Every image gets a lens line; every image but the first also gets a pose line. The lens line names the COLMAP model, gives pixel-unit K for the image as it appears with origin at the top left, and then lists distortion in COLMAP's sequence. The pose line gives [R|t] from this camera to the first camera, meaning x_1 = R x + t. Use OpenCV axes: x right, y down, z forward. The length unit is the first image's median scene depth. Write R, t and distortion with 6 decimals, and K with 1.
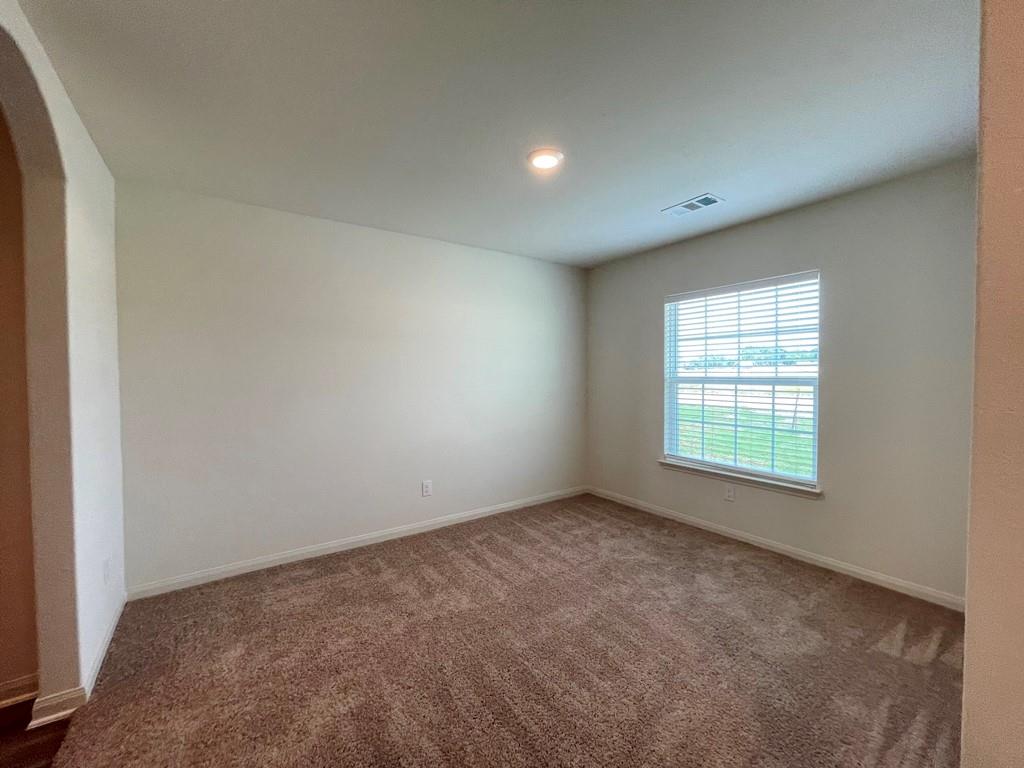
lens RADIAL K [[417.9, 0, 512.0], [0, 417.9, 384.0], [0, 0, 1]] dist [-0.001074, 0.001284]
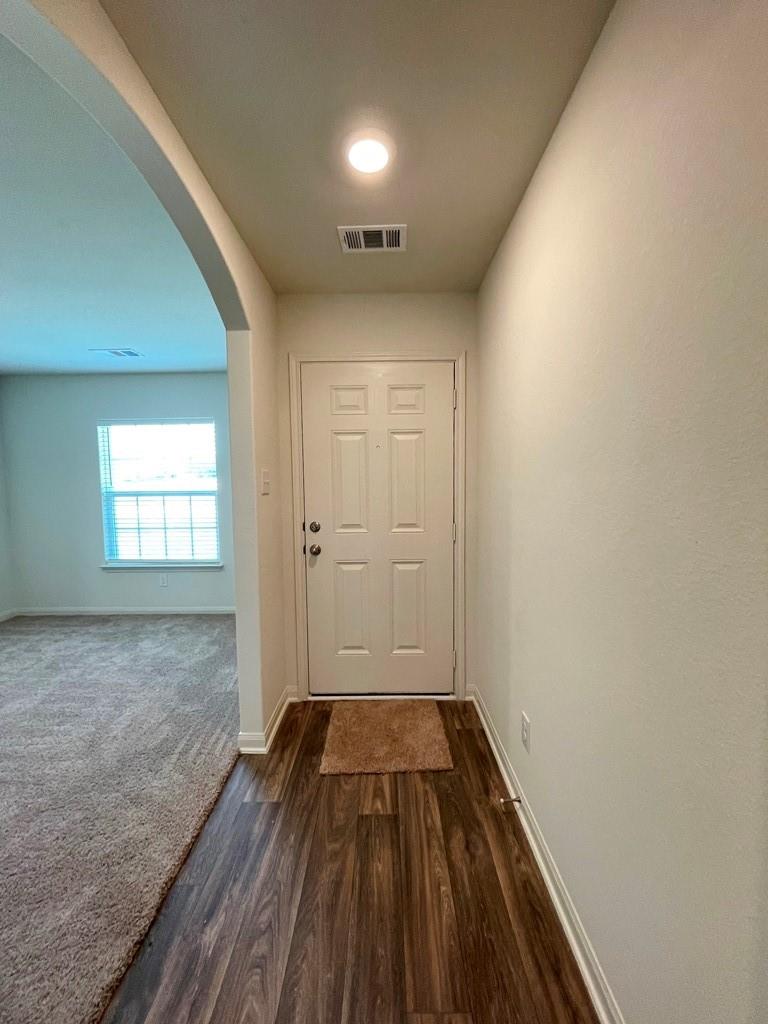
lens RADIAL K [[417.9, 0, 383.1], [0, 417.9, 515.4], [0, 0, 1]] dist [-0.001074, 0.001284]
pose [[0.587221, -0.060770, 0.807142, -0.132422], [0.027531, 0.998100, 0.055117, 0.007122], [-0.808958, -0.010145, 0.587779, -0.360635]]
